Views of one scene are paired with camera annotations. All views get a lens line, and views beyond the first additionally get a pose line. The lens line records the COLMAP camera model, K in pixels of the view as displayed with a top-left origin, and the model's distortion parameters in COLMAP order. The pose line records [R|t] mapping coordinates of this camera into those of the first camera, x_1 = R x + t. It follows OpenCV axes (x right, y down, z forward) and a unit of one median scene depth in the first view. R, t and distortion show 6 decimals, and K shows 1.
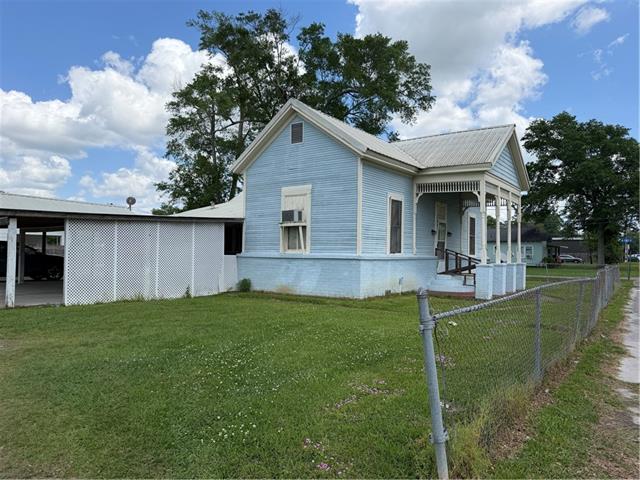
lens RADIAL K [[455.5, 0, 320.0], [0, 455.5, 240.0], [0, 0, 1]] dist [0.008380, -0.000472]
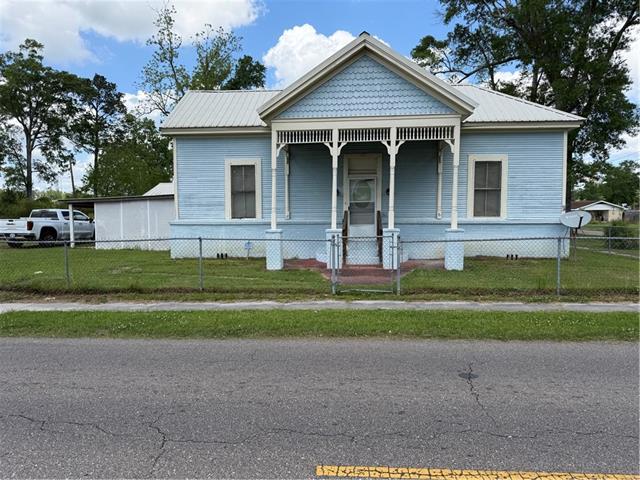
lens RADIAL K [[455.5, 0, 320.0], [0, 455.5, 240.0], [0, 0, 1]] dist [0.008380, -0.000472]
pose [[0.558598, 0.029005, -0.828931, 1.145516], [0.040292, 0.997260, 0.062046, 0.021838], [0.828460, -0.068058, 0.555898, 0.583470]]
